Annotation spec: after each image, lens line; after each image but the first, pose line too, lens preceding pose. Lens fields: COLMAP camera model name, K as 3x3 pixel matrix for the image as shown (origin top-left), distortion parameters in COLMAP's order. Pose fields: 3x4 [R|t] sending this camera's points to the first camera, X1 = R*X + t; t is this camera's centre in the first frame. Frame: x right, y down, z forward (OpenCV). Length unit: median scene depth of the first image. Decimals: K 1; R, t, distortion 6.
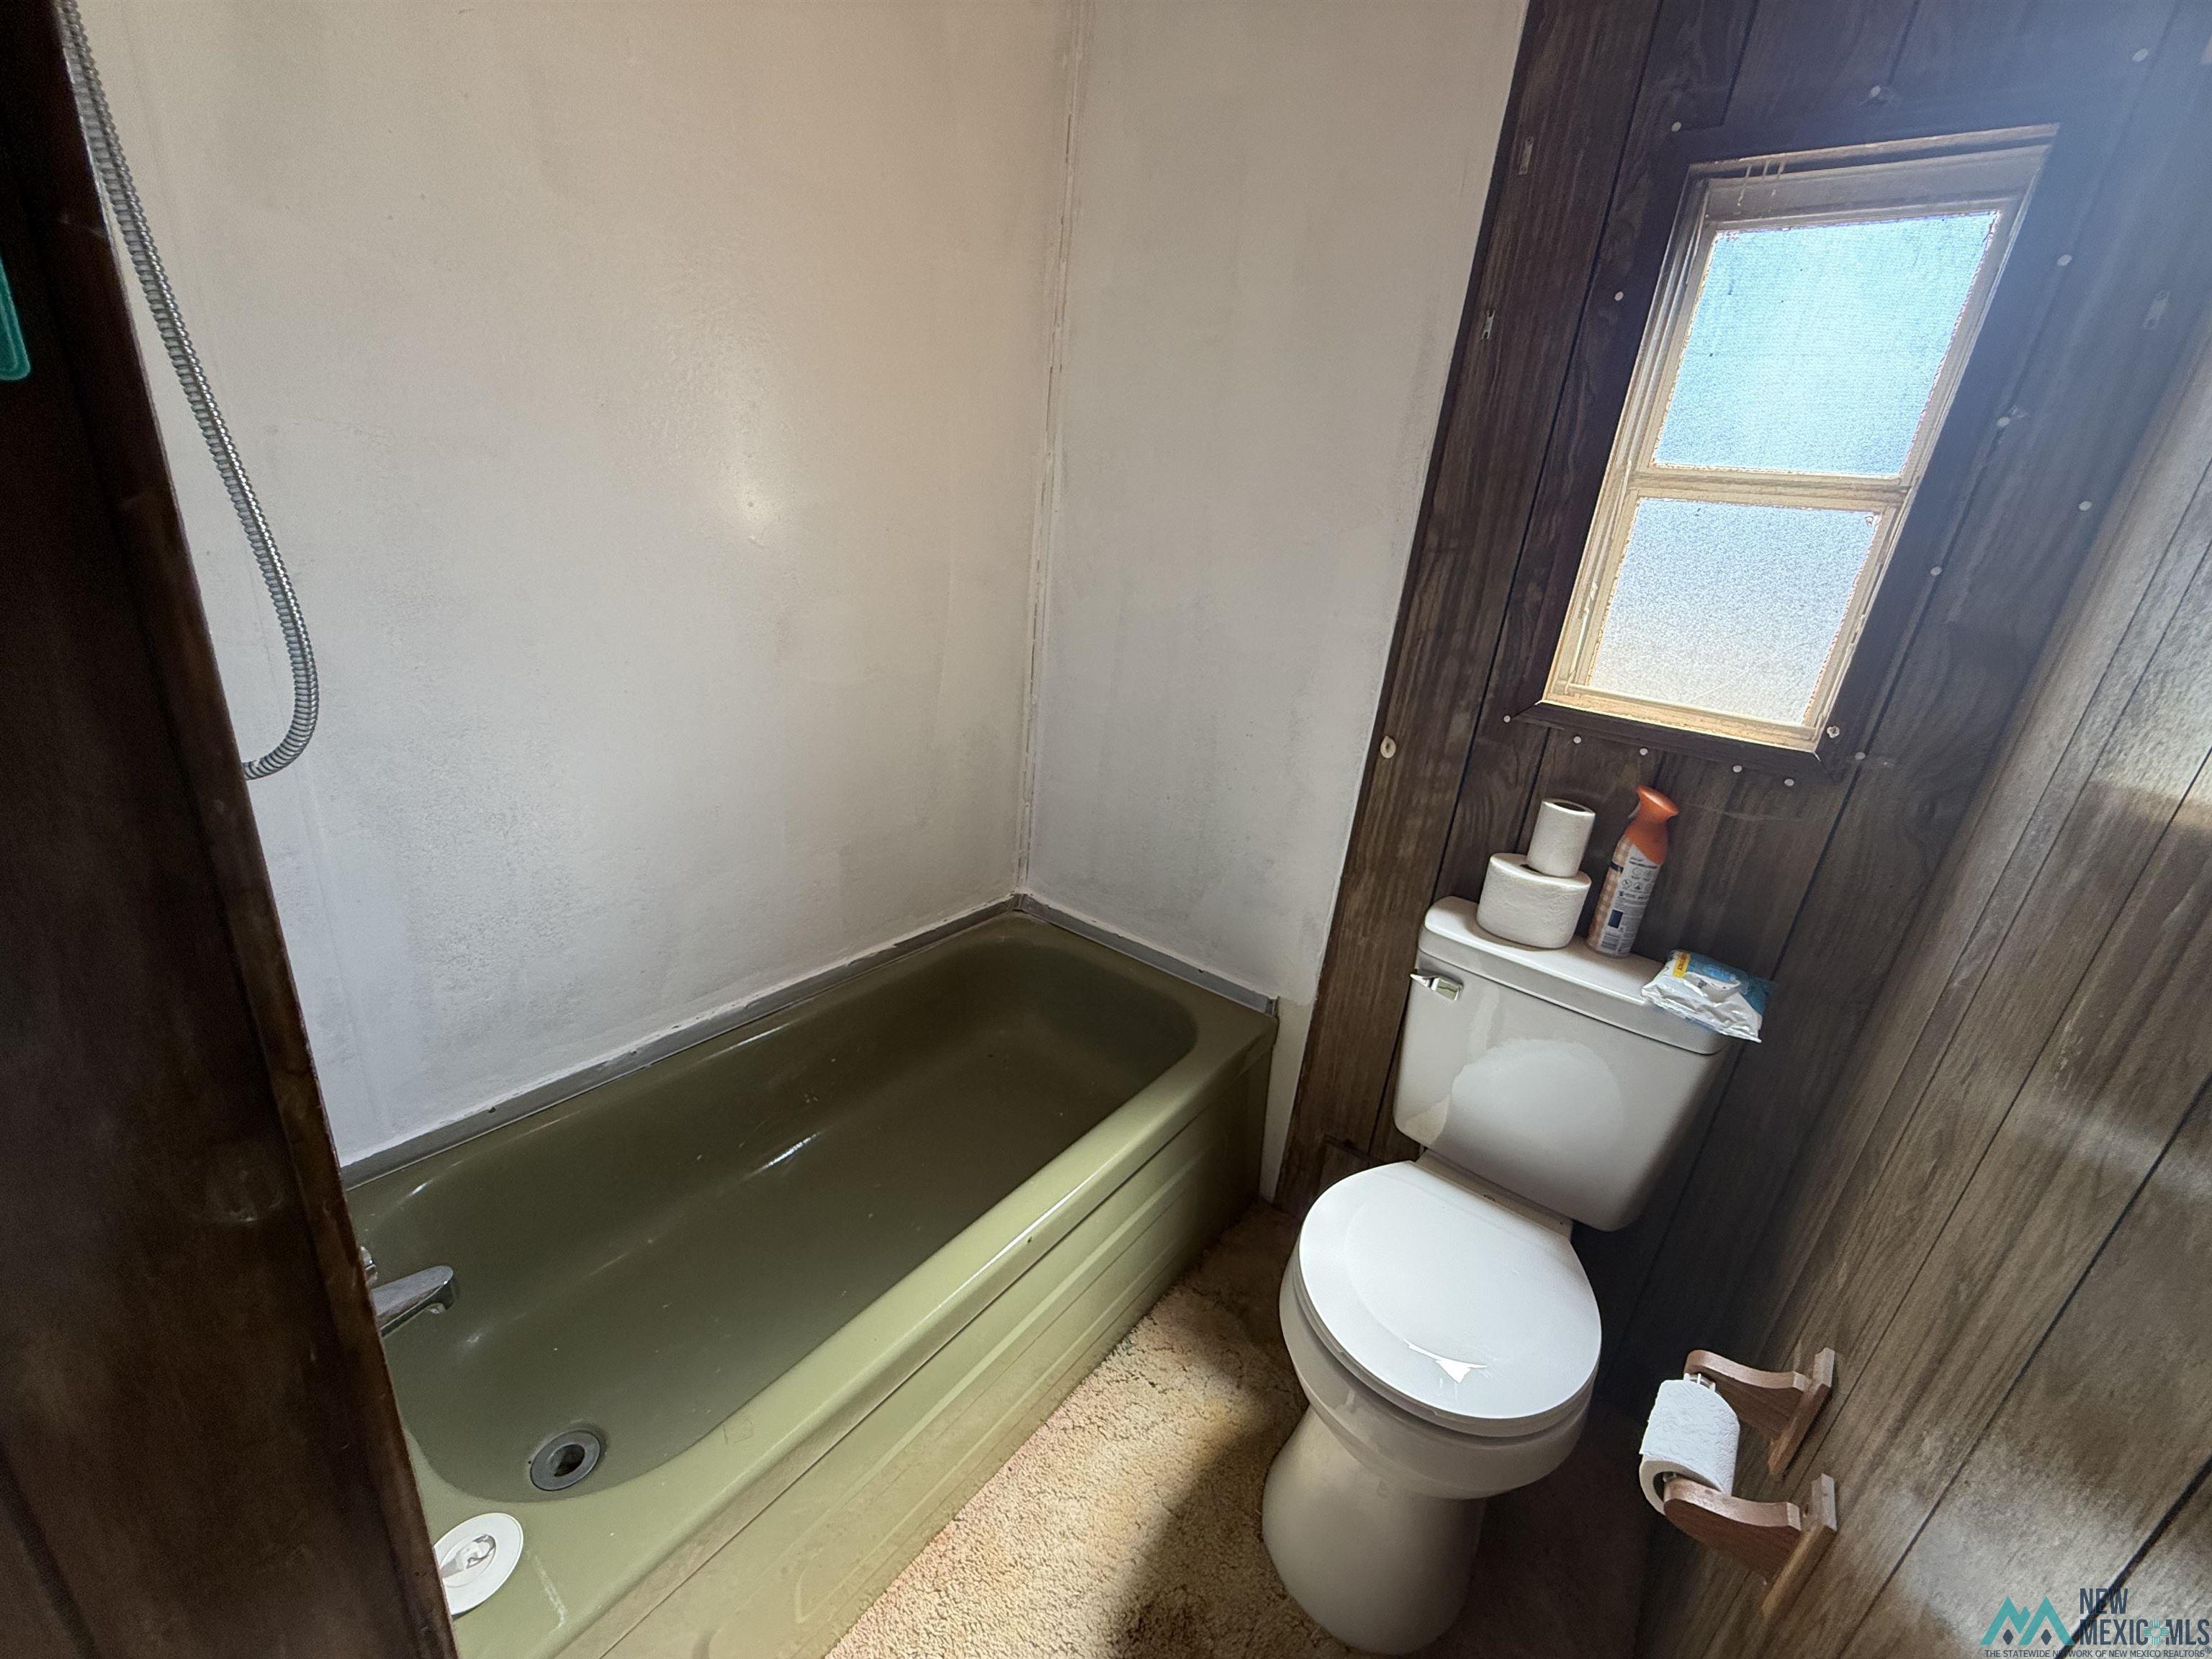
lens RADIAL K [[885.4, 0, 1100.2], [0, 885.4, 835.3], [0, 0, 1]] dist [-0.002528, 0.000802]
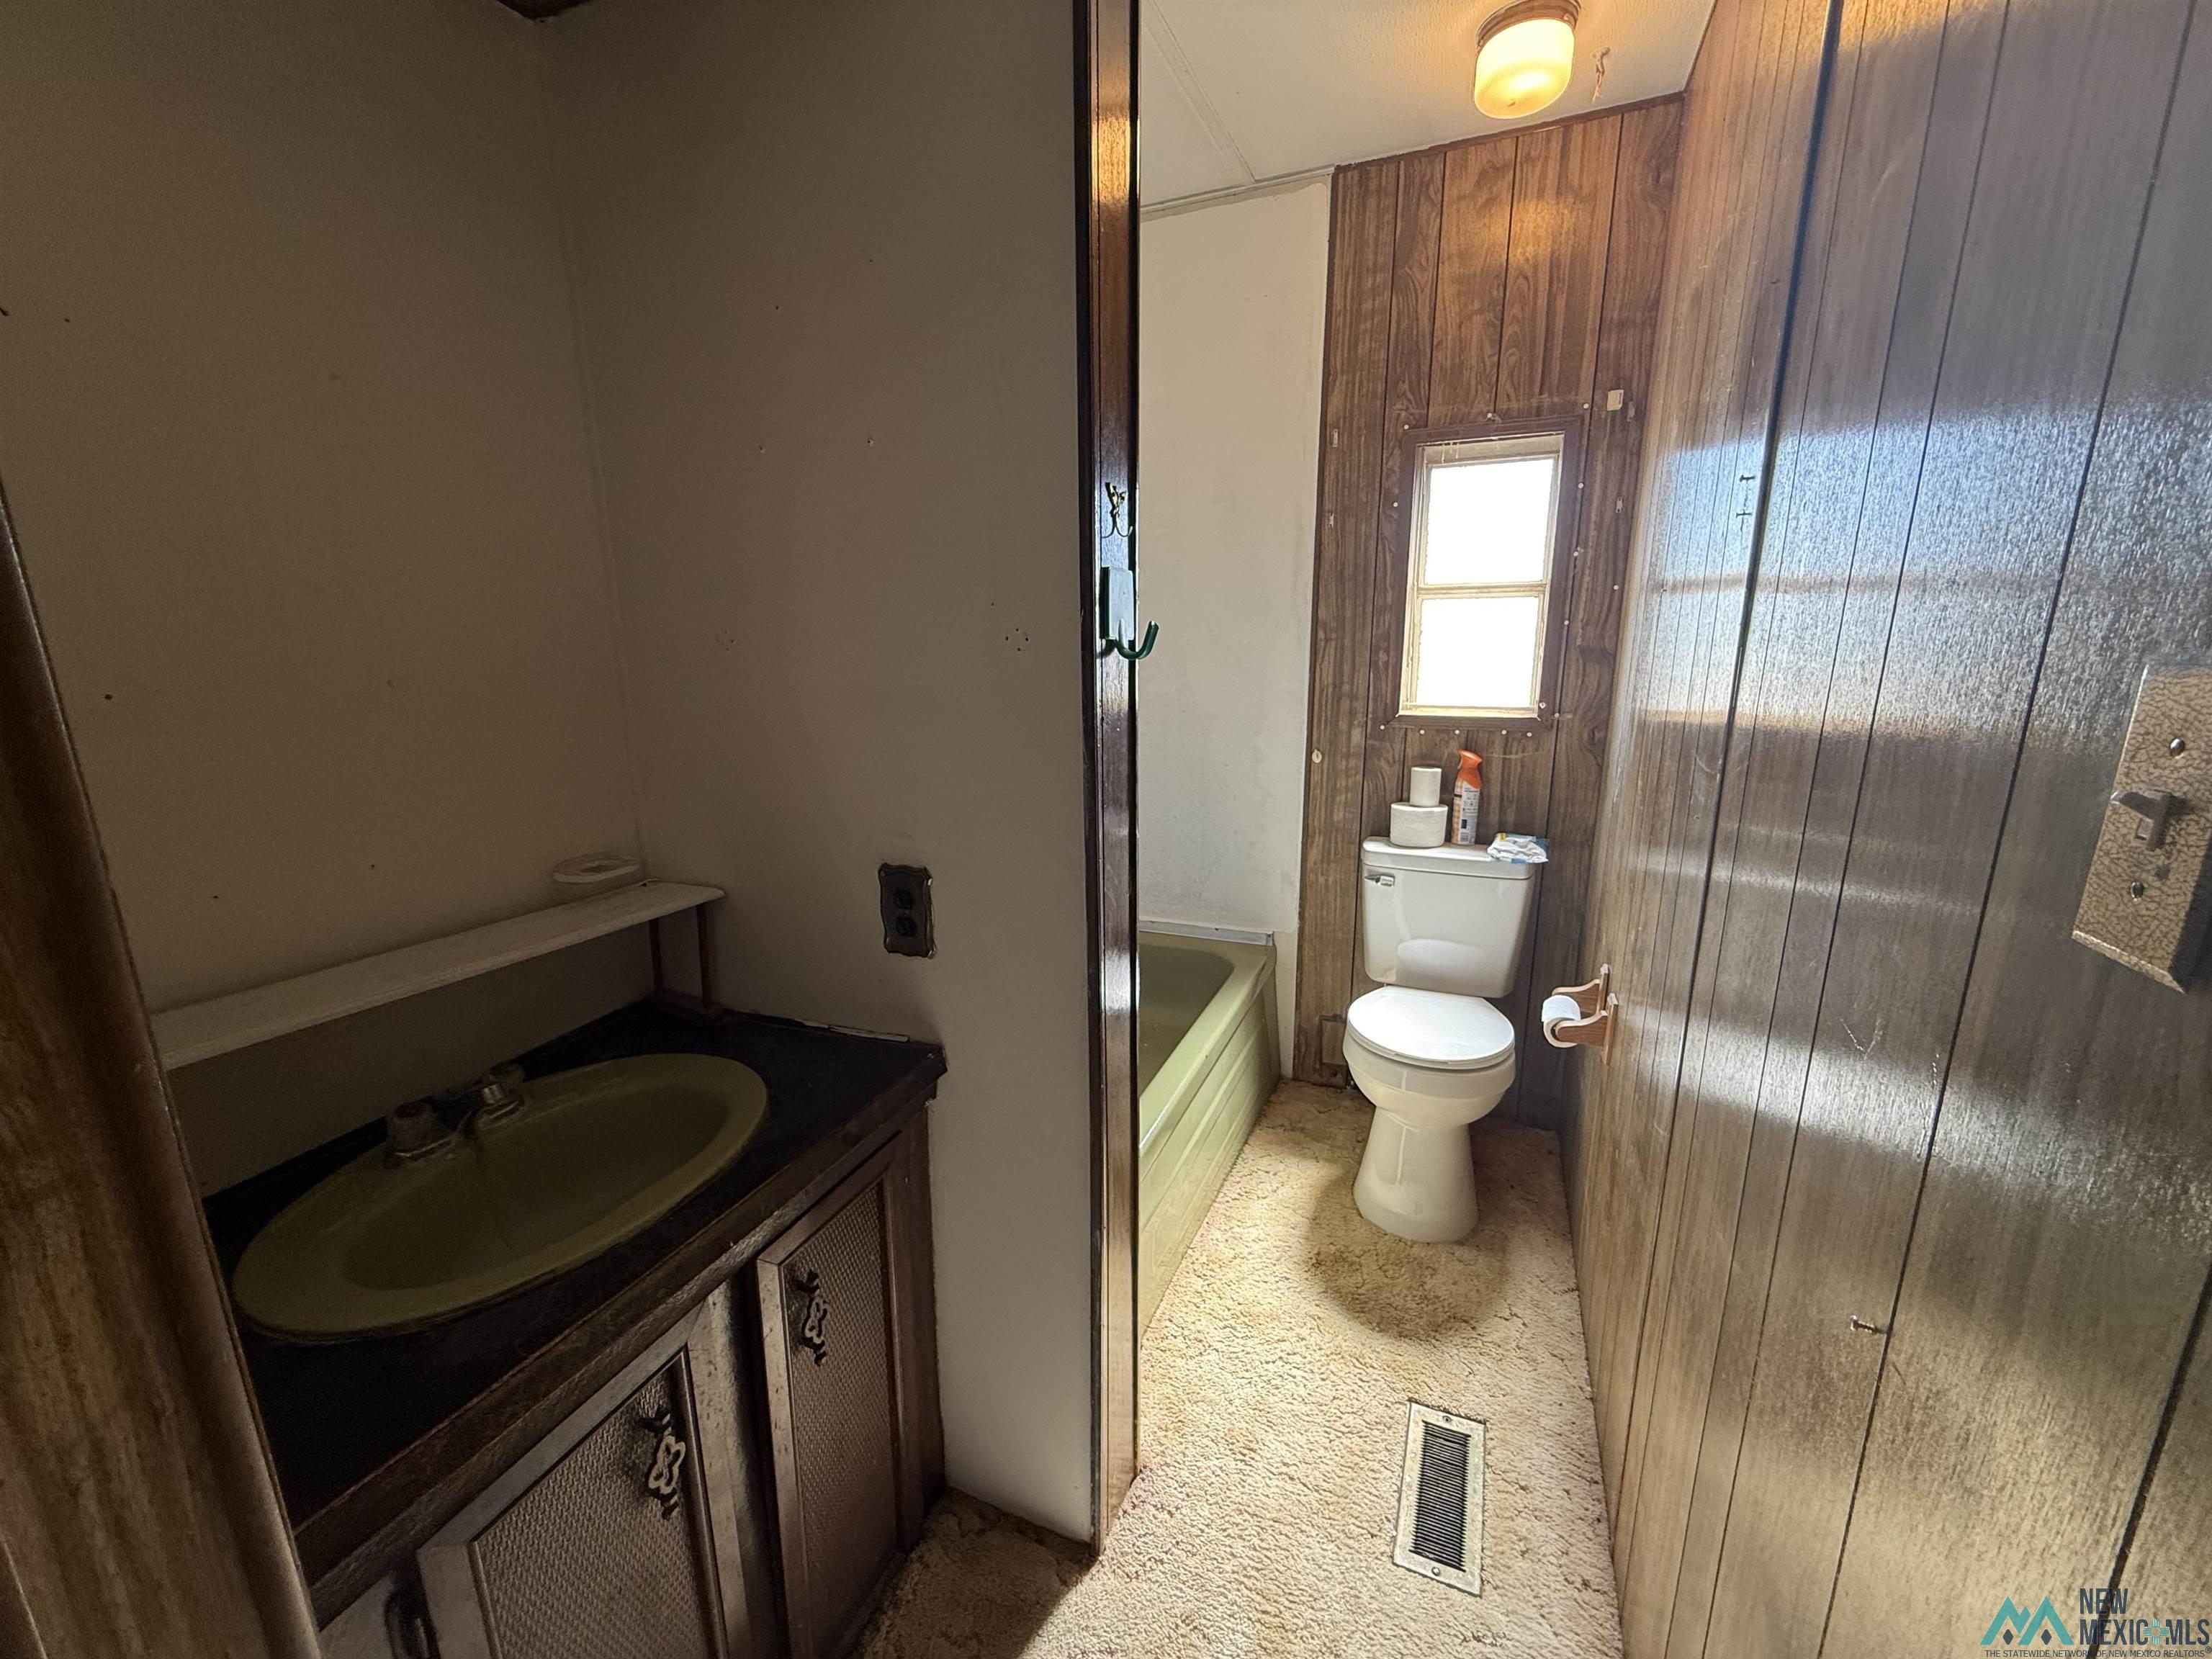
lens RADIAL K [[885.4, 0, 1108.2], [0, 885.4, 830.2], [0, 0, 1]] dist [-0.002528, 0.000802]
pose [[0.963686, -0.155434, 0.217138, -0.501926], [0.181868, 0.977432, -0.107476, 0.165859], [-0.195532, 0.143064, 0.970206, -0.596901]]
